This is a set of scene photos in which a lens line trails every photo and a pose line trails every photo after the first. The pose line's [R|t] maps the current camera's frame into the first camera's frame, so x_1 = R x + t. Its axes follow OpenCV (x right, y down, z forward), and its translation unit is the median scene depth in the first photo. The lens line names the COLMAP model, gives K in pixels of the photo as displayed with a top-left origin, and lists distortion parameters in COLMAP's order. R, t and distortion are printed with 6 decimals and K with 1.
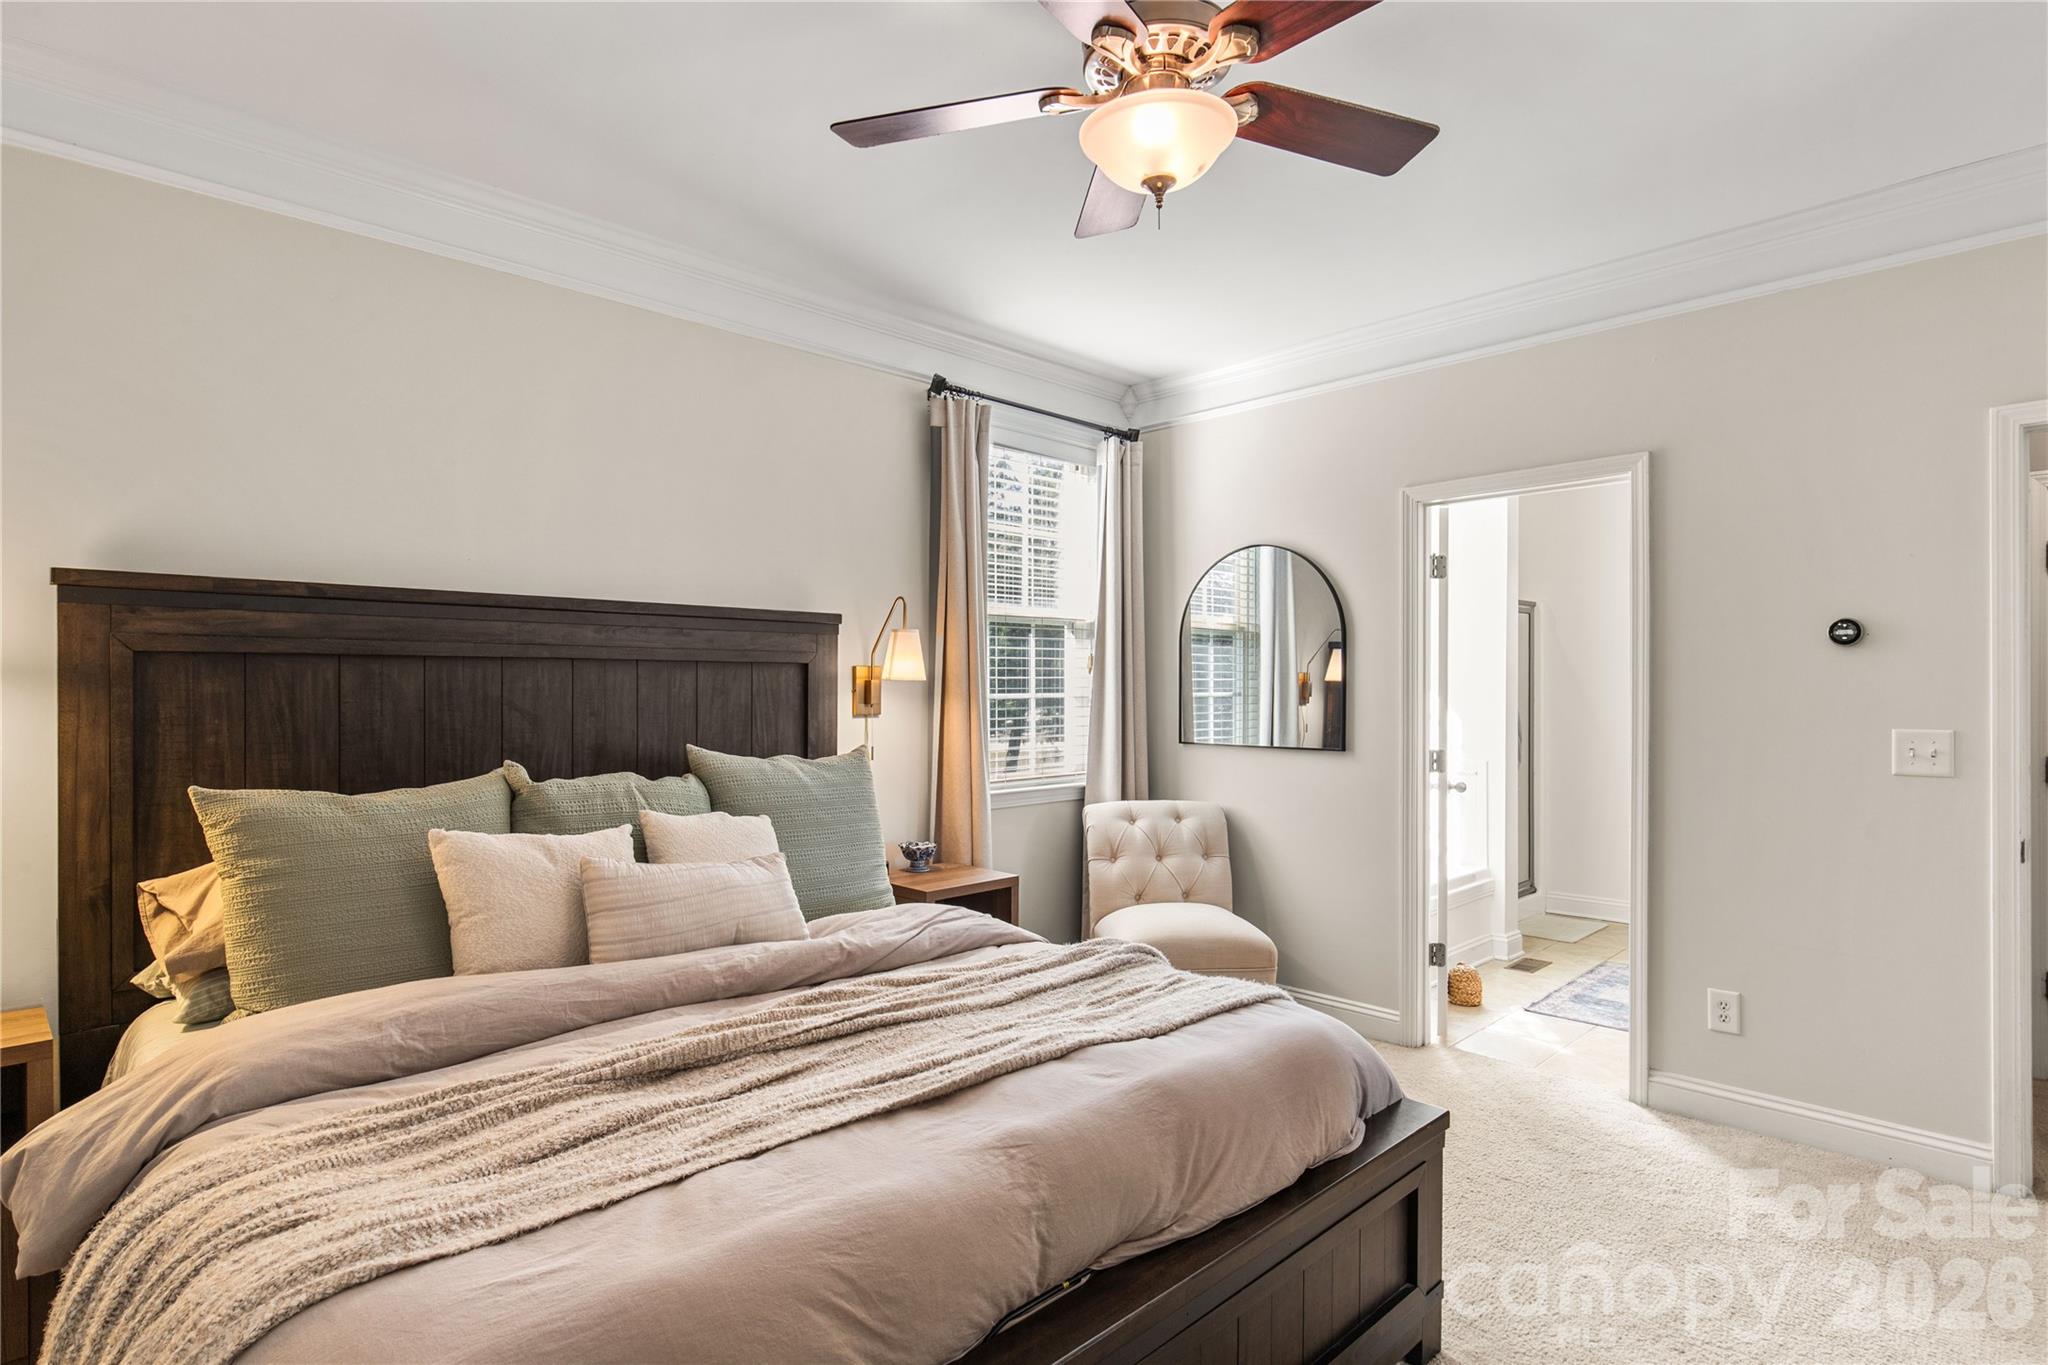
lens RADIAL K [[1056.1, 0, 1018.1], [0, 1056.1, 692.9], [0, 0, 1]] dist [-0.004922, 0.000163]
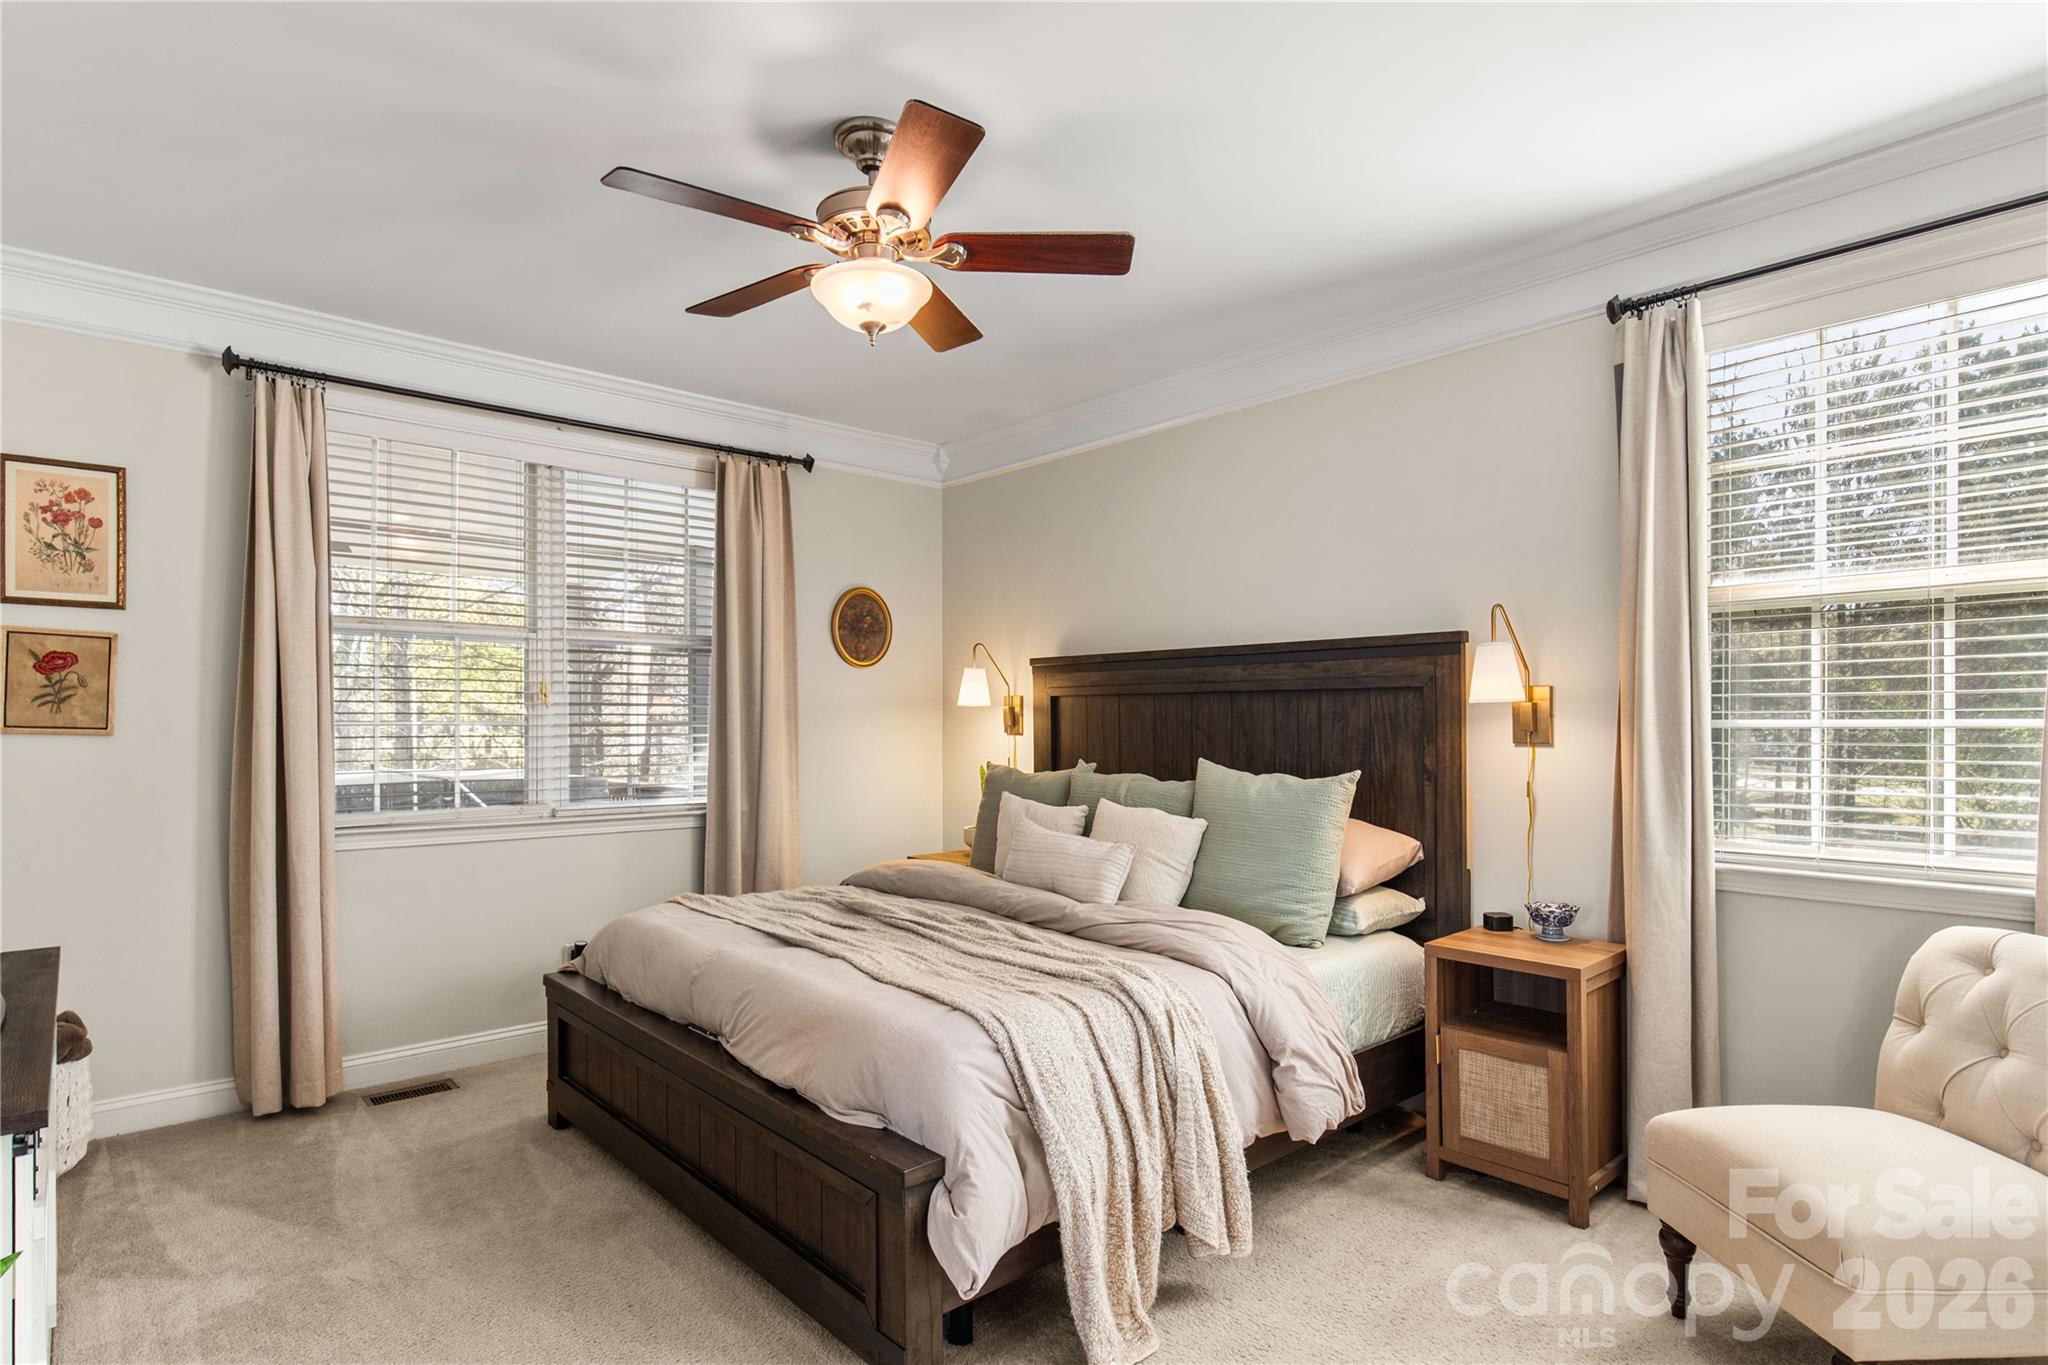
lens RADIAL K [[1056.1, 0, 985.4], [0, 1056.1, 717.7], [0, 0, 1]] dist [-0.004922, 0.000163]
pose [[-0.062244, 0.004200, -0.998052, 0.757751], [0.001633, 0.999990, 0.004106, -0.004392], [0.998060, -0.001374, -0.062250, 0.641171]]
